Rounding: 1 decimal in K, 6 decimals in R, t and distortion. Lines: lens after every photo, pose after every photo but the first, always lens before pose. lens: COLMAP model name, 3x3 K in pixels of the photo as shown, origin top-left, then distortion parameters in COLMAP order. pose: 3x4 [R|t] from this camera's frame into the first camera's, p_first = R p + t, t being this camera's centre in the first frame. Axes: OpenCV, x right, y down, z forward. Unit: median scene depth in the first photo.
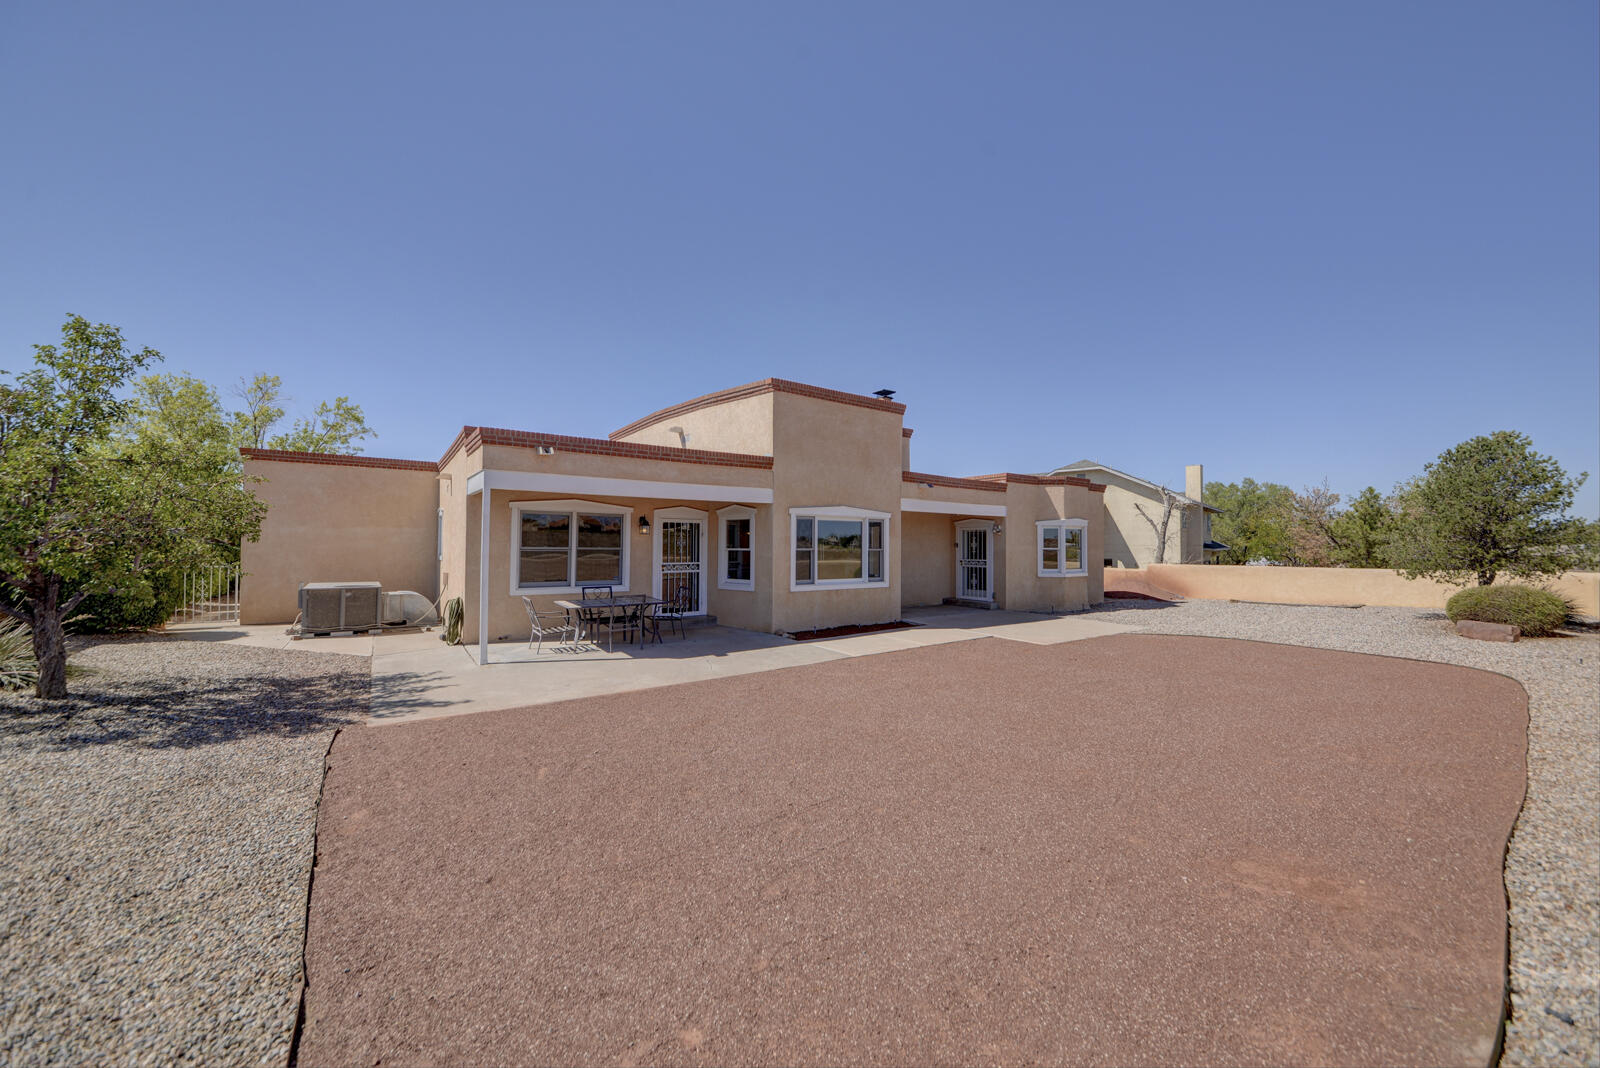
lens RADIAL K [[605.2, 0, 817.1], [0, 605.2, 532.6], [0, 0, 1]] dist [-0.003500, -0.000555]
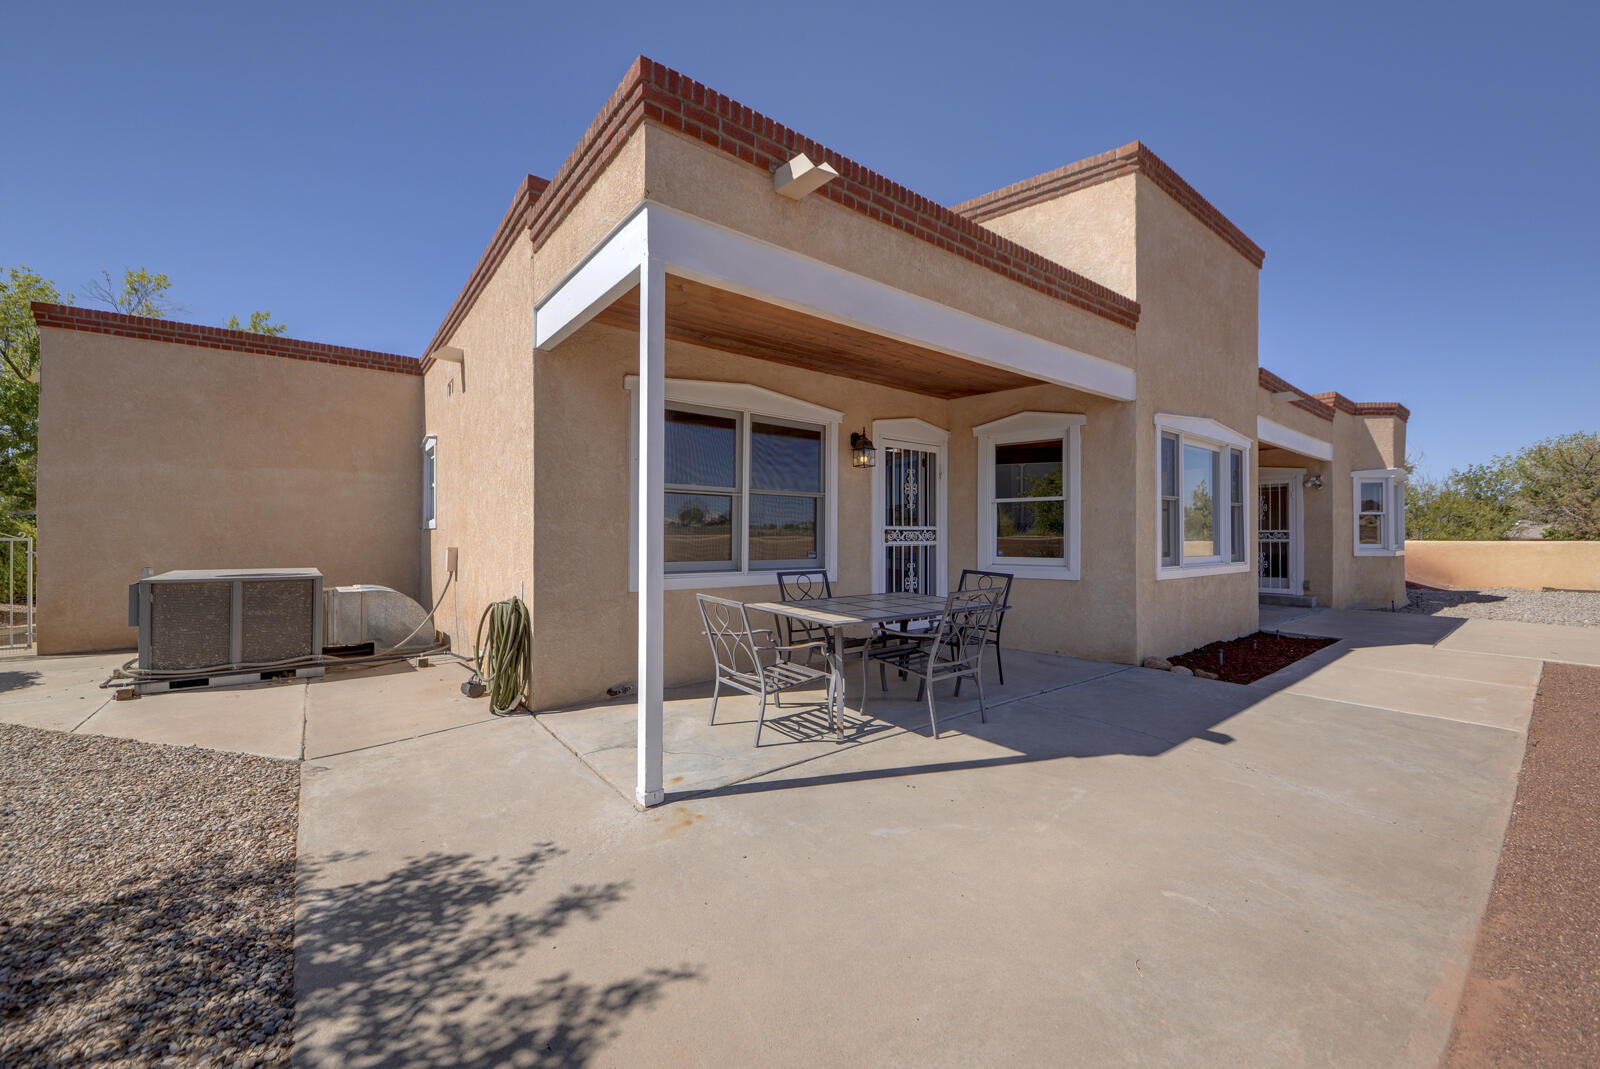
lens RADIAL K [[605.2, 0, 783.5], [0, 605.2, 532.9], [0, 0, 1]] dist [-0.003500, -0.000555]
pose [[0.999519, -0.005418, 0.030544, -0.364544], [0.005092, 0.999929, 0.010741, 0.051390], [-0.030600, -0.010580, 0.999476, 0.502399]]
